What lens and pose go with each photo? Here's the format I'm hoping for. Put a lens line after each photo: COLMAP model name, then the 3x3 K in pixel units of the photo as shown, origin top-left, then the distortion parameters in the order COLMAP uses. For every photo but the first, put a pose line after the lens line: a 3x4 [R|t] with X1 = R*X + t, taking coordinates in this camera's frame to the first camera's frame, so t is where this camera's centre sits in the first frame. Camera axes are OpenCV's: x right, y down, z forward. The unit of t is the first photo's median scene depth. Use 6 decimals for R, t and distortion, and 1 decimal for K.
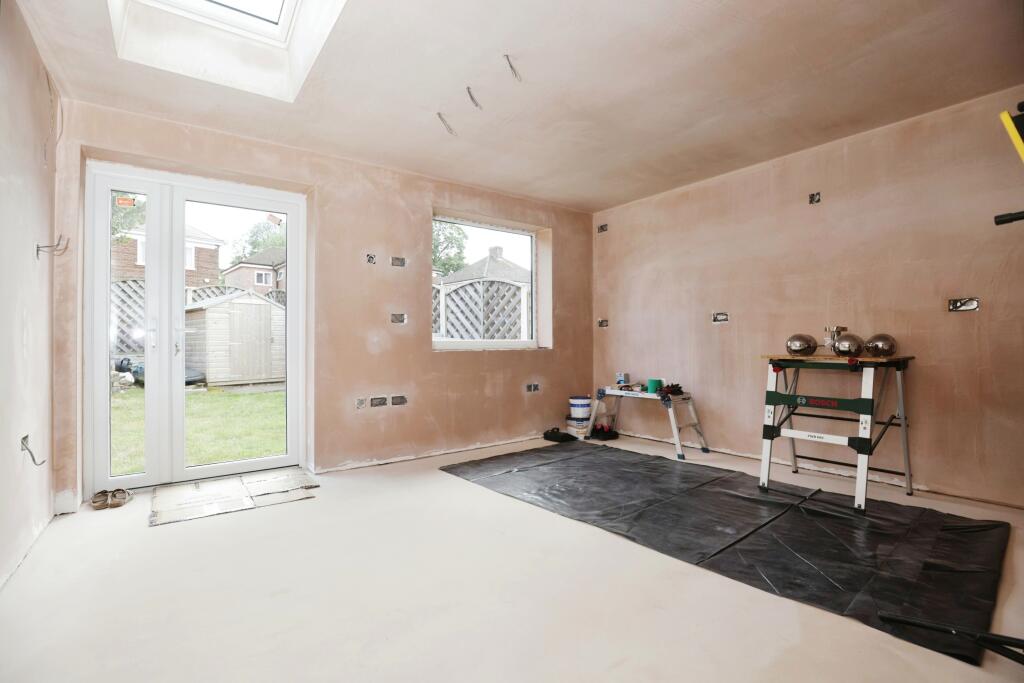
lens RADIAL K [[477.8, 0, 508.7], [0, 477.8, 352.8], [0, 0, 1]] dist [-0.024965, 0.000830]
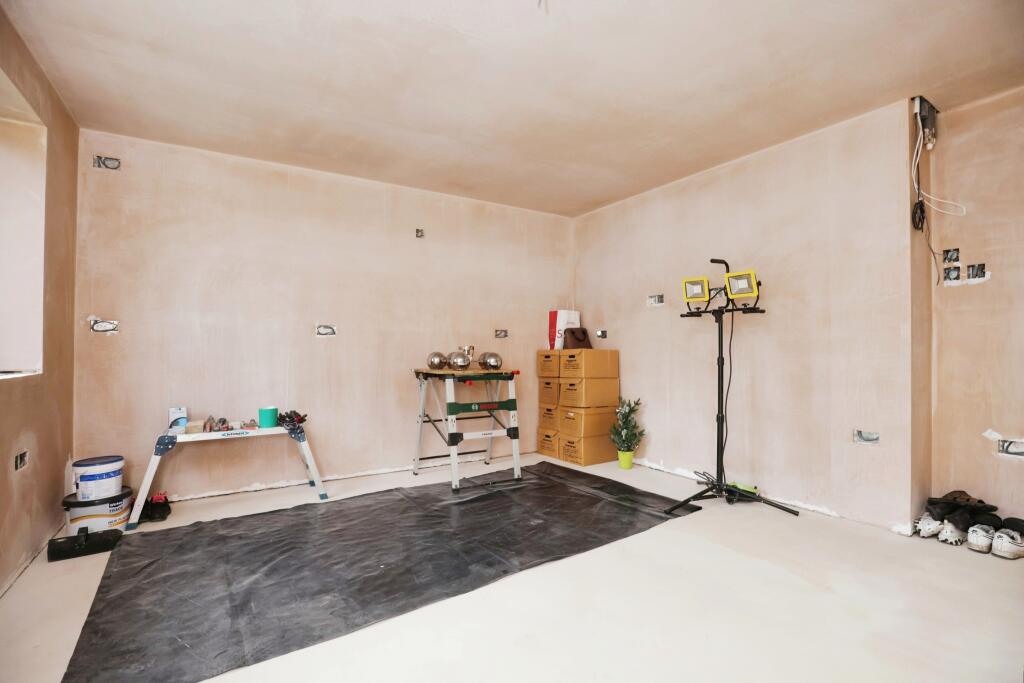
lens RADIAL K [[484.7, 0, 511.5], [0, 484.7, 355.7], [0, 0, 1]] dist [-0.031241, -0.000201]
pose [[0.048300, -0.004897, 0.998821, -0.555259], [0.017201, 0.999844, 0.004070, -0.030515], [-0.998685, 0.016984, 0.048377, 0.760544]]
